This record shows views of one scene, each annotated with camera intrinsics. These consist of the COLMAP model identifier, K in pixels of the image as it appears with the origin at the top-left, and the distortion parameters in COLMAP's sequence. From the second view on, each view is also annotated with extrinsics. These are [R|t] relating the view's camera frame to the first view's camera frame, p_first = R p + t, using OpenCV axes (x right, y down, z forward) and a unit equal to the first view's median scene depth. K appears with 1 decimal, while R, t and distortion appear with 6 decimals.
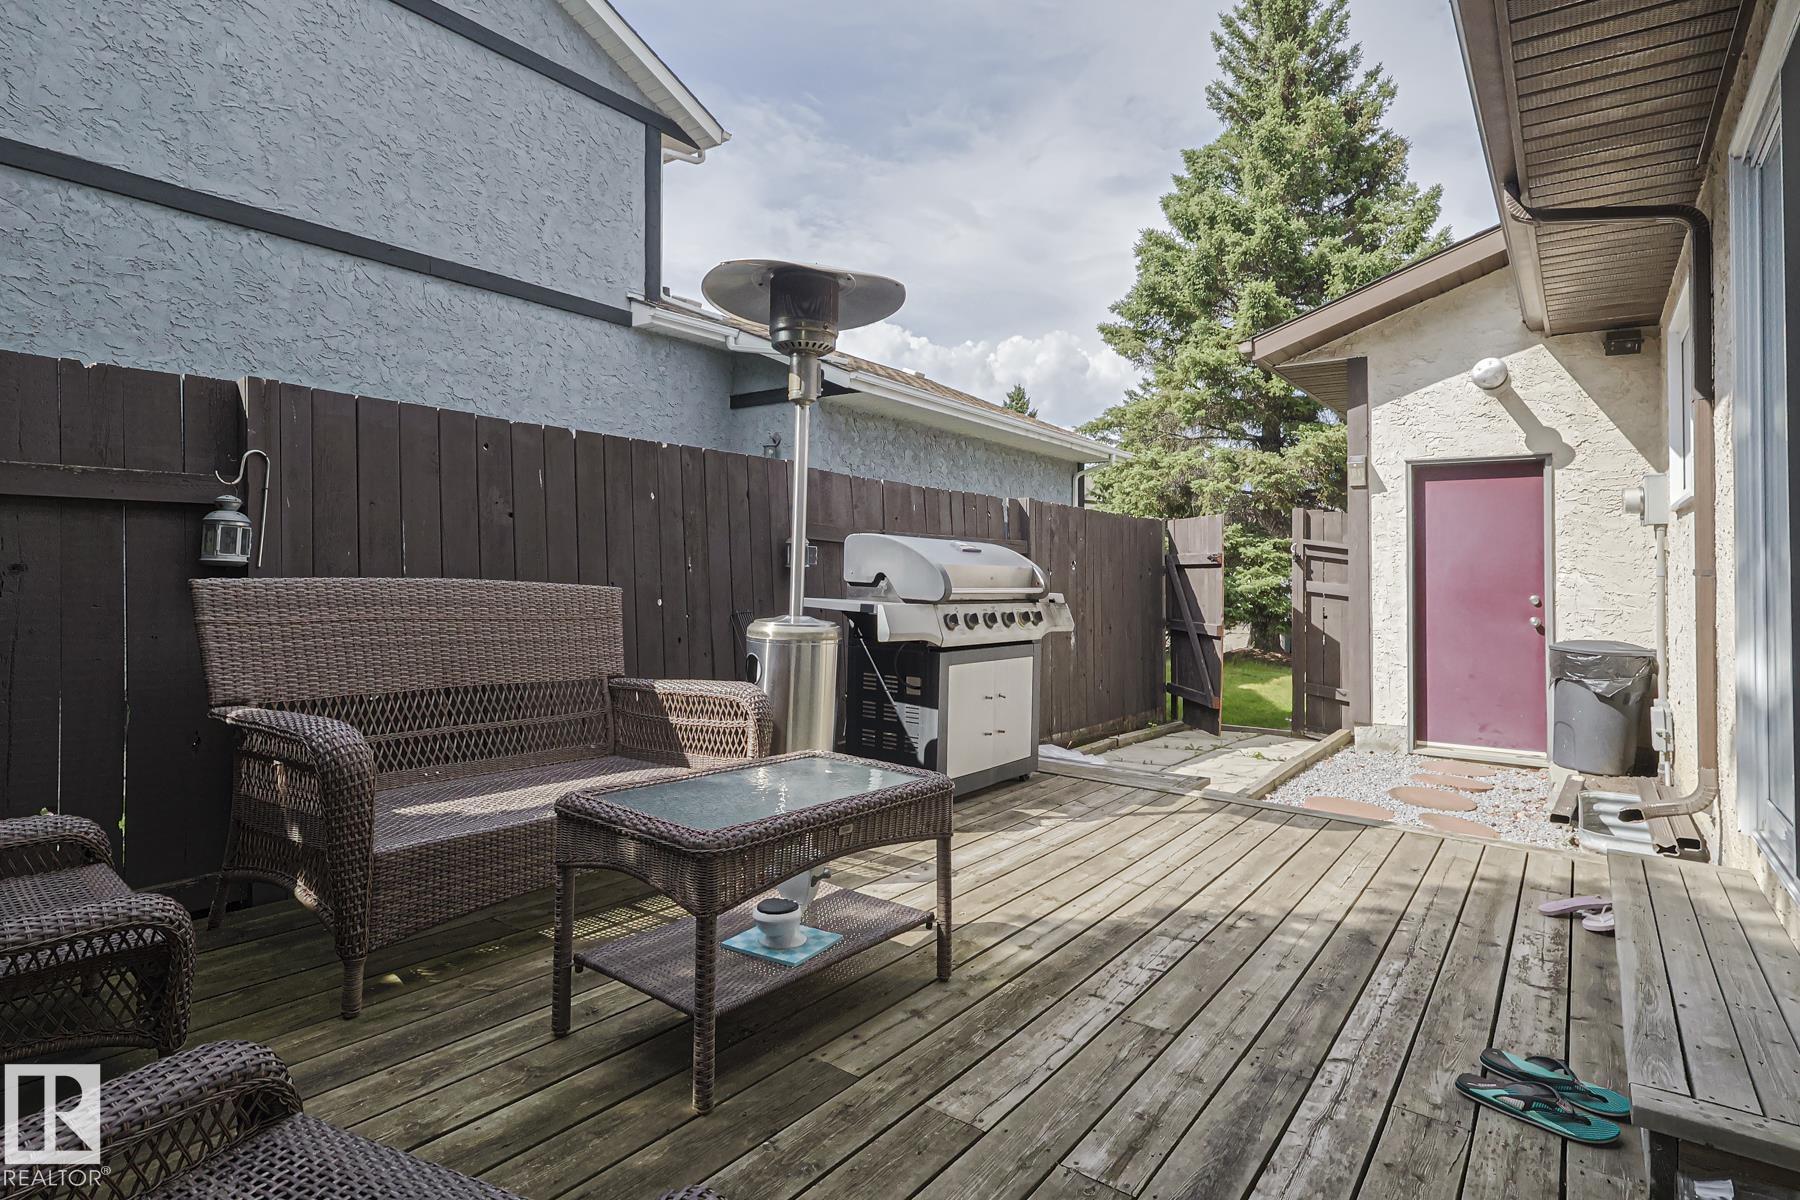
lens RADIAL K [[956.9, 0, 930.6], [0, 956.9, 558.2], [0, 0, 1]] dist [-0.004932, 0.001326]
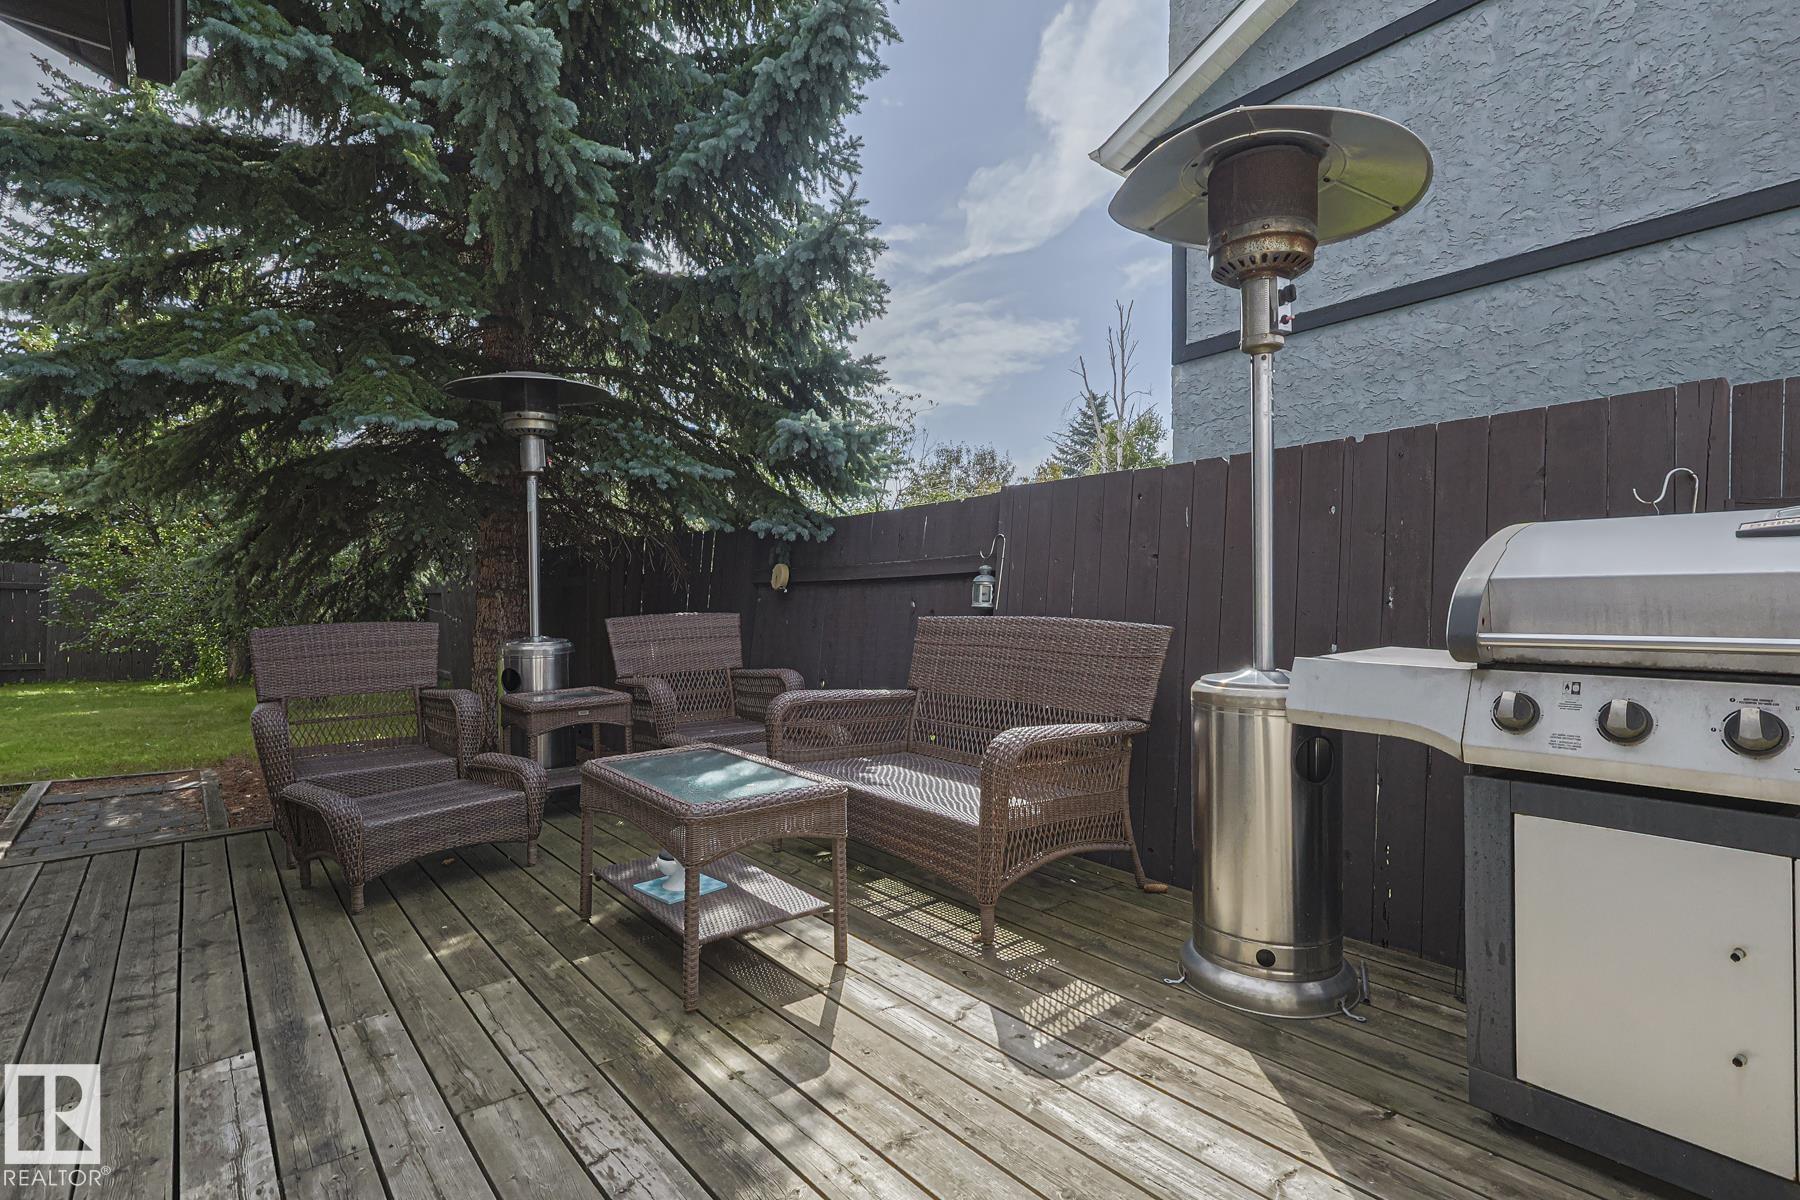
lens RADIAL K [[898.0, 0, 898.9], [0, 898.0, 611.1], [0, 0, 1]] dist [-0.002449, 0.000741]
pose [[-0.289954, -0.015393, -0.956917, 0.792867], [0.012065, 0.999732, -0.019738, 0.041022], [0.956964, -0.017268, -0.289691, 1.380864]]
